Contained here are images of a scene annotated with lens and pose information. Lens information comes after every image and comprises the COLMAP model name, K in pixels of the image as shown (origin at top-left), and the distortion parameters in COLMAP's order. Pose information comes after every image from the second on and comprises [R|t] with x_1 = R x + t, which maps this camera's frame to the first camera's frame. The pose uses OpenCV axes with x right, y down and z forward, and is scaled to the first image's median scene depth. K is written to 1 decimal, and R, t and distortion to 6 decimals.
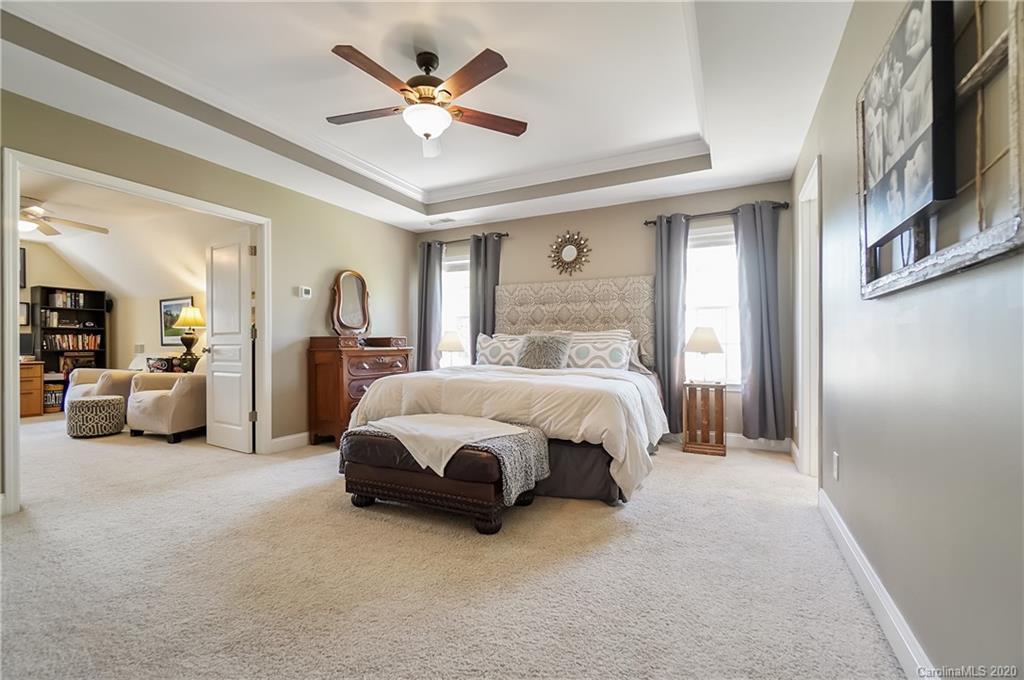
lens RADIAL K [[445.4, 0, 509.8], [0, 445.4, 346.9], [0, 0, 1]] dist [-0.008051, -0.001806]
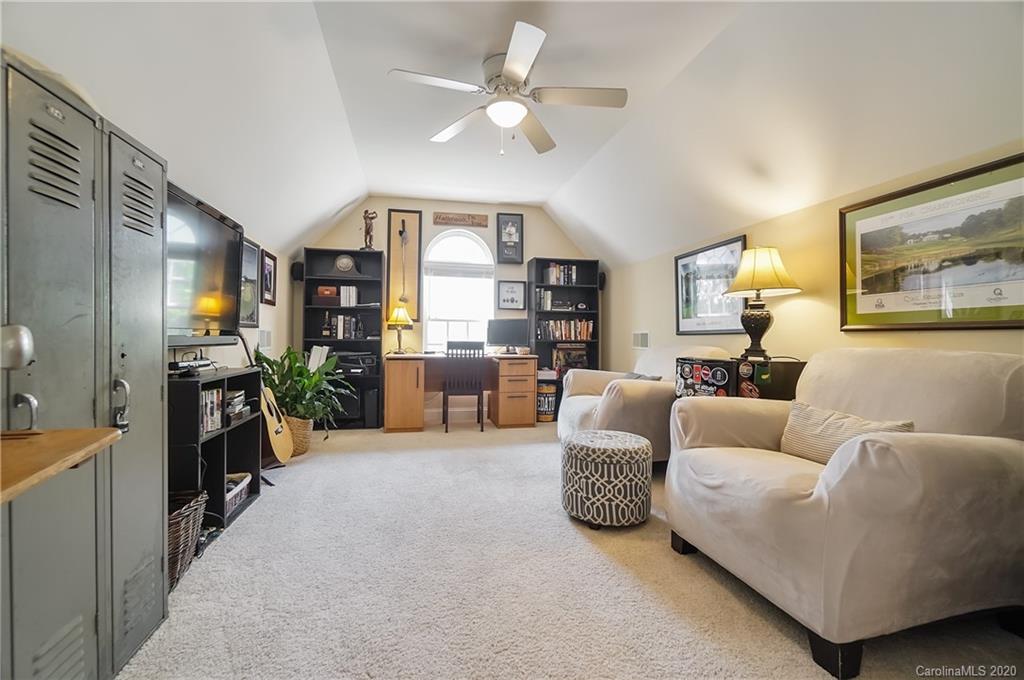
lens RADIAL K [[445.4, 0, 511.7], [0, 445.4, 338.9], [0, 0, 1]] dist [-0.008051, -0.001806]
pose [[0.631485, 0.007437, -0.775352, -0.470629], [-0.008459, 0.999961, 0.002703, 0.003117], [0.775342, 0.004852, 0.631523, 0.459921]]
